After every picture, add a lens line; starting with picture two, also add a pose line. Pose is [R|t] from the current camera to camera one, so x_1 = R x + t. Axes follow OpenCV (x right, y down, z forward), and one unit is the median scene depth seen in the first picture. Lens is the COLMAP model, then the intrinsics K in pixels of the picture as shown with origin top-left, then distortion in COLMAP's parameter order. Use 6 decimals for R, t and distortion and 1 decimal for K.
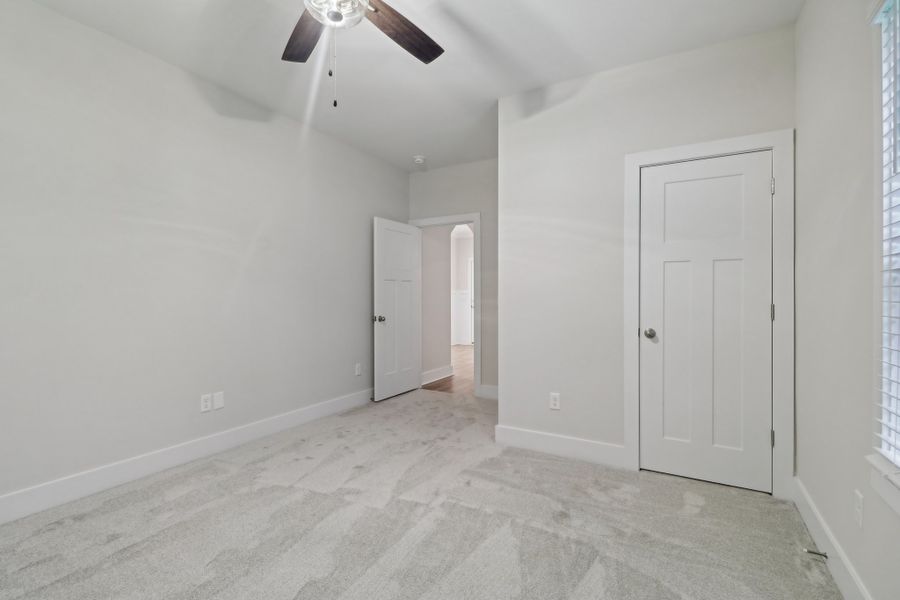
lens RADIAL K [[419.8, 0, 450.0], [0, 419.8, 300.0], [0, 0, 1]] dist [0.019955, -0.000549]
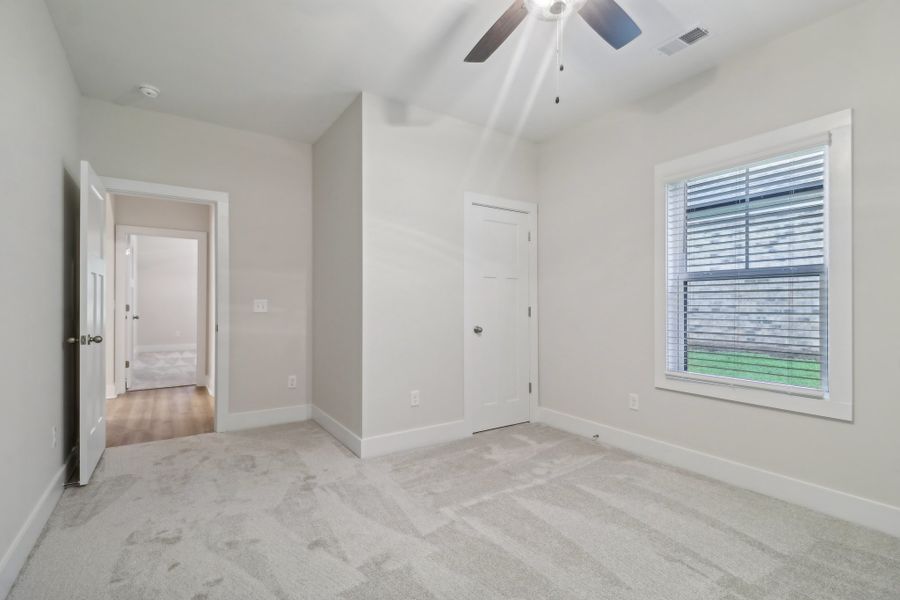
lens RADIAL K [[419.8, 0, 450.0], [0, 419.8, 300.0], [0, 0, 1]] dist [0.019955, -0.000549]
pose [[0.448731, 0.004375, 0.893656, -0.731103], [0.003030, 0.999975, -0.006418, -0.005548], [-0.893662, 0.005588, 0.448707, 0.467472]]
